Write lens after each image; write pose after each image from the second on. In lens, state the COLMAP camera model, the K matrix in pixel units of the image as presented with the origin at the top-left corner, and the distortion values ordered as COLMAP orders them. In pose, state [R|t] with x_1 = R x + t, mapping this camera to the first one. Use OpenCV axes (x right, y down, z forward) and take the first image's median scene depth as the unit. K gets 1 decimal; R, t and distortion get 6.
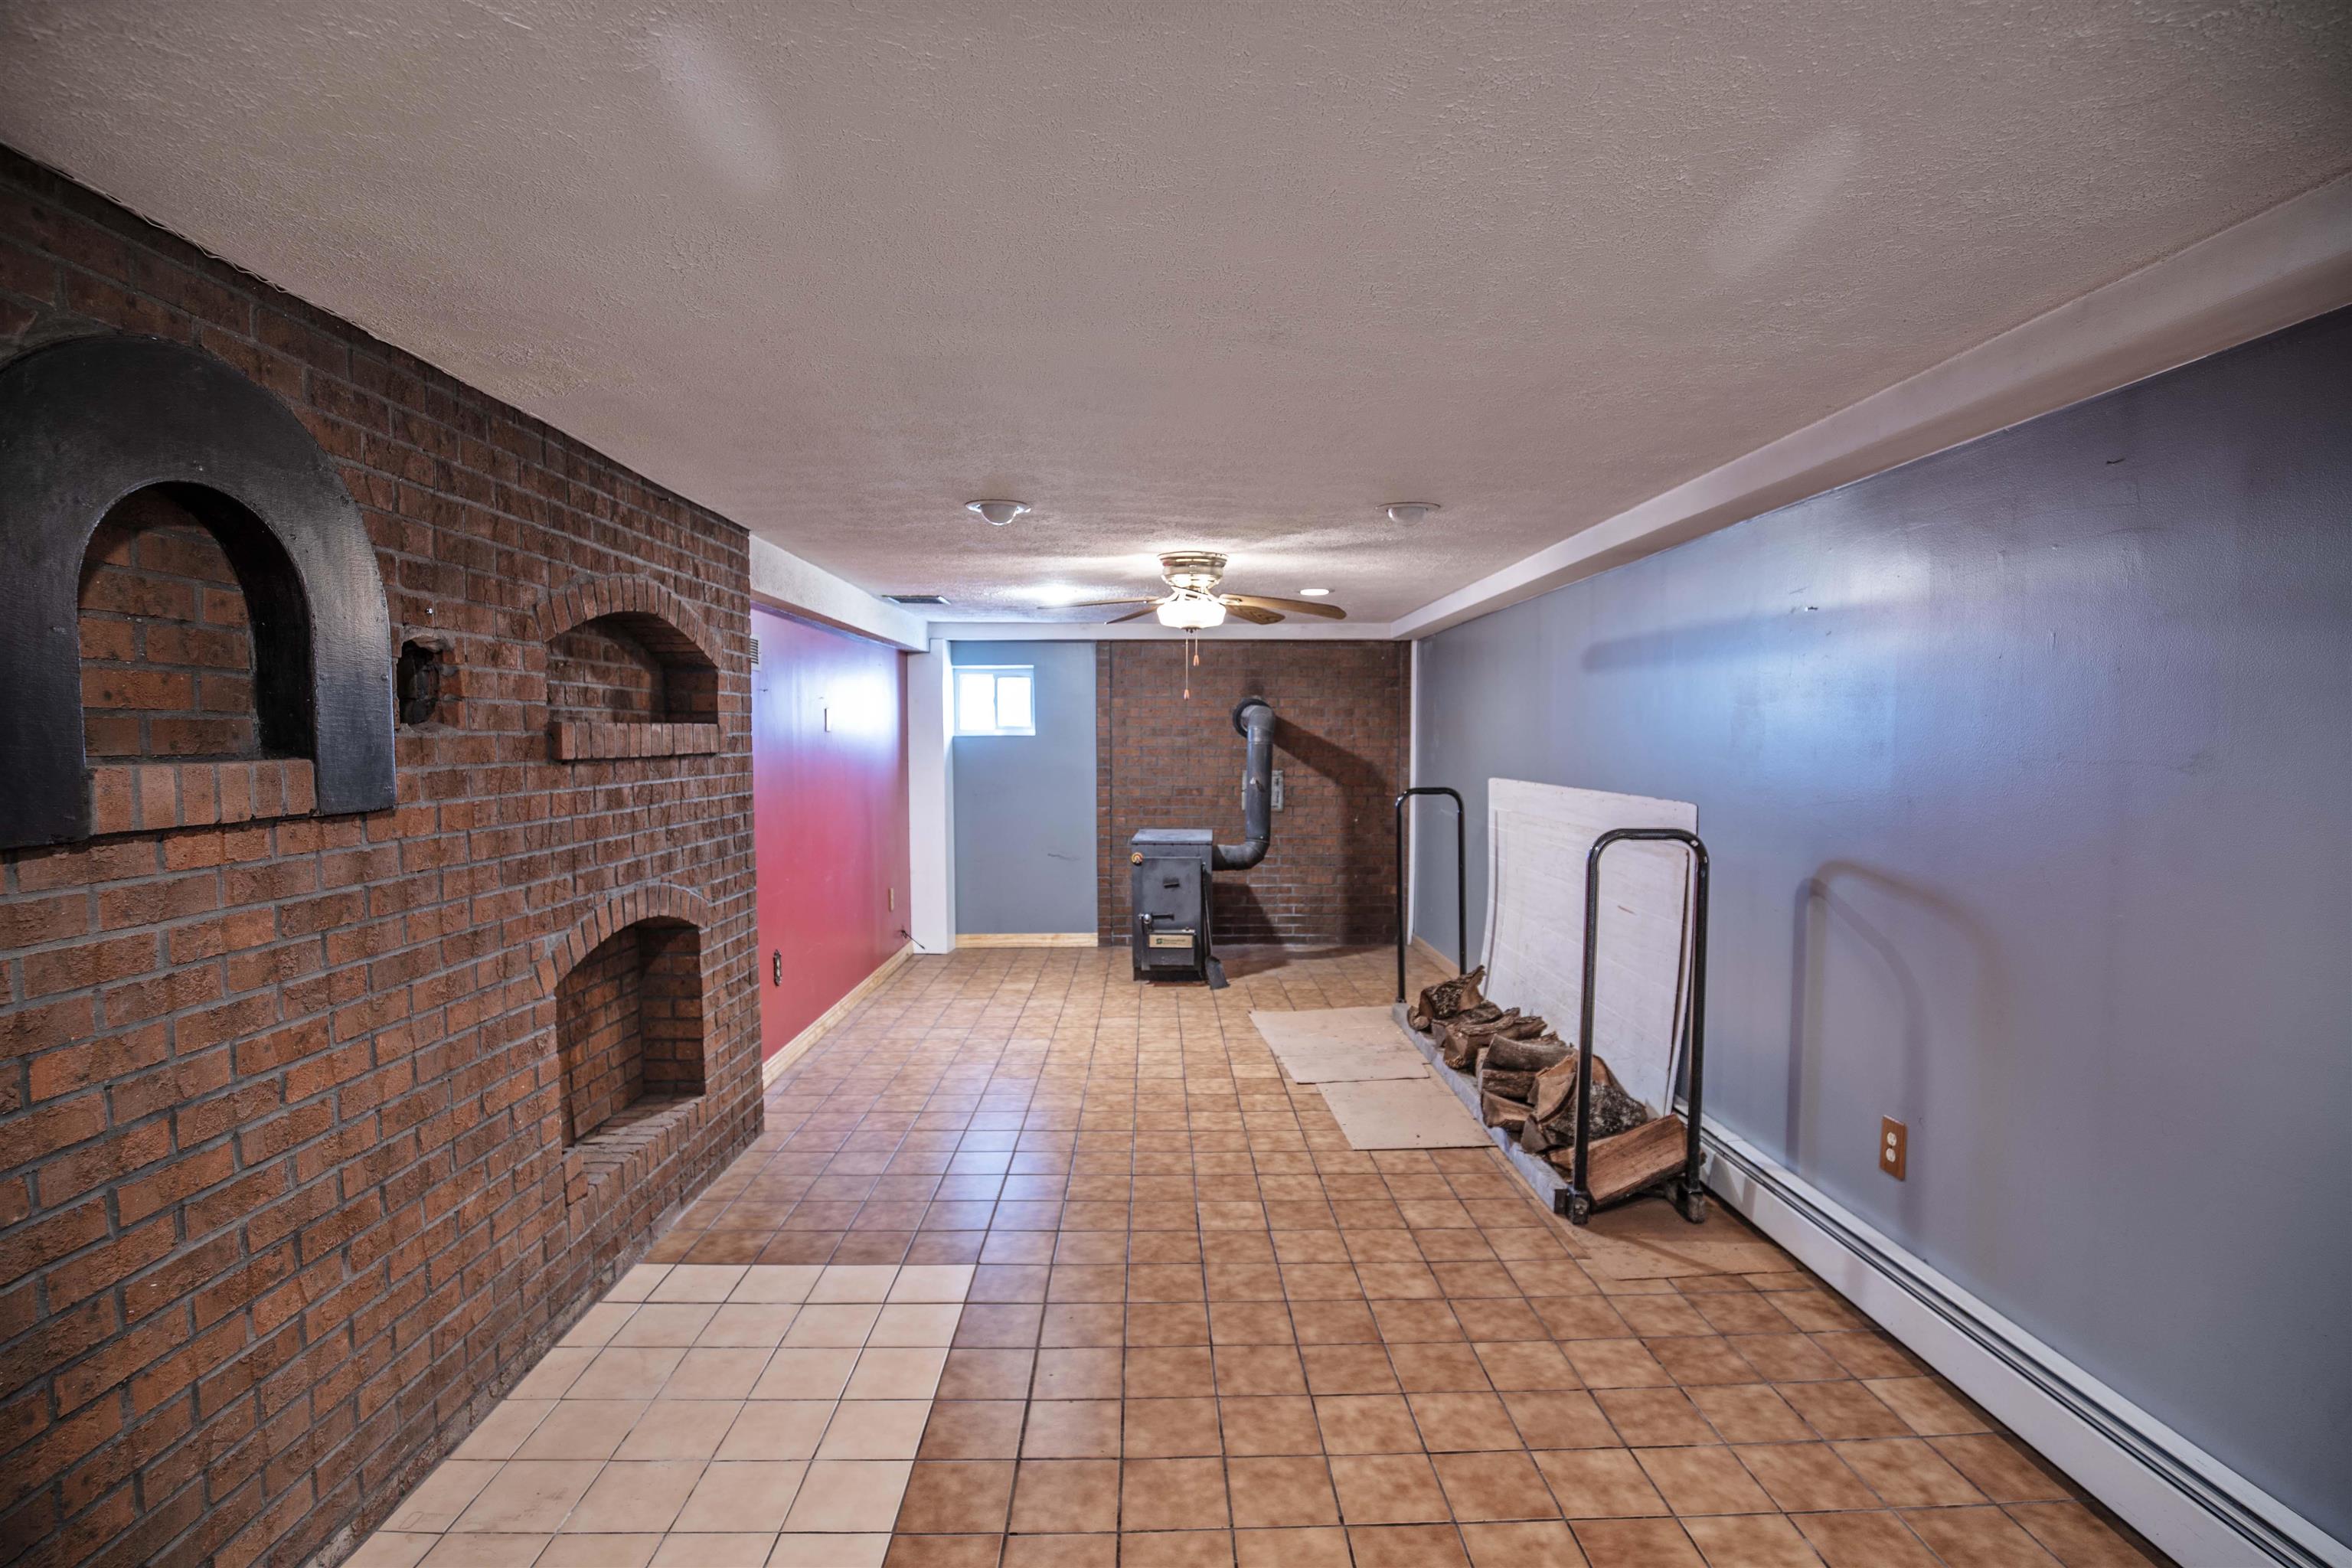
lens RADIAL K [[1092.7, 0, 1168.7], [0, 1092.7, 790.9], [0, 0, 1]] dist [-0.034520, 0.006003]
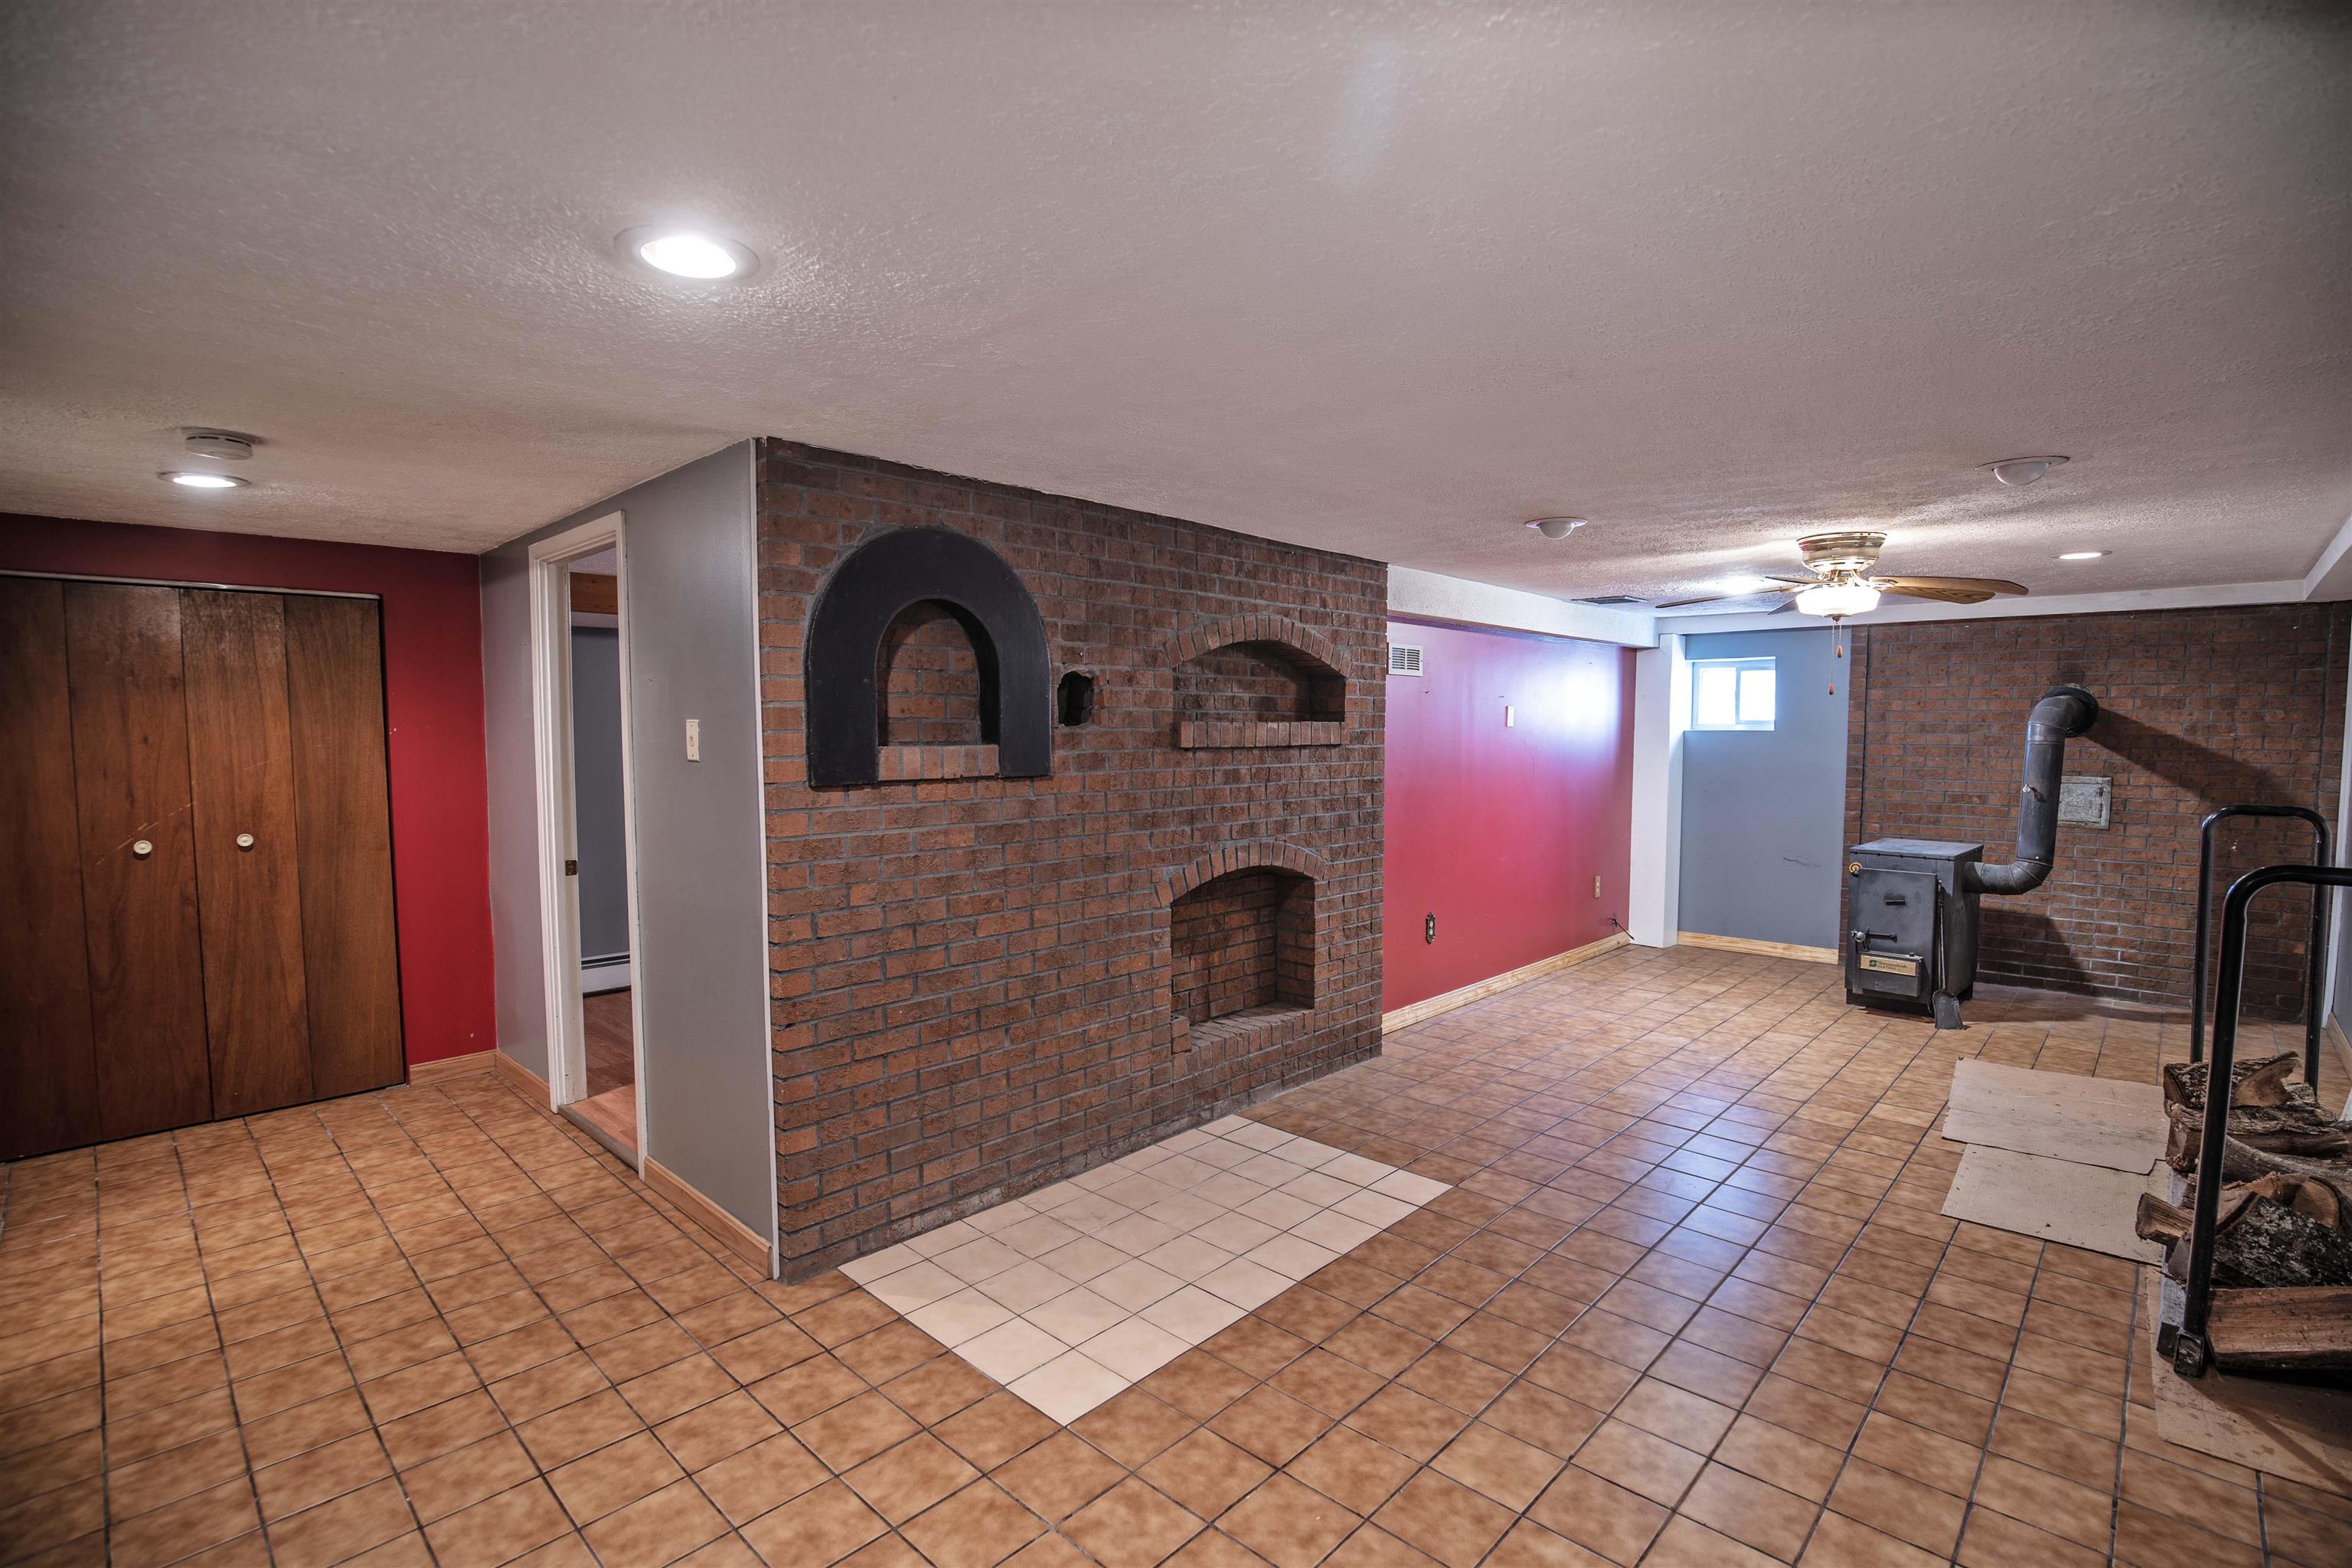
lens RADIAL K [[1092.7, 0, 1199.7], [0, 1092.7, 788.7], [0, 0, 1]] dist [-0.034520, 0.006003]
pose [[0.716664, 0.041907, -0.696158, 0.408951], [-0.037988, 0.999057, 0.021034, -0.004678], [0.696383, 0.011371, 0.717580, -0.032426]]
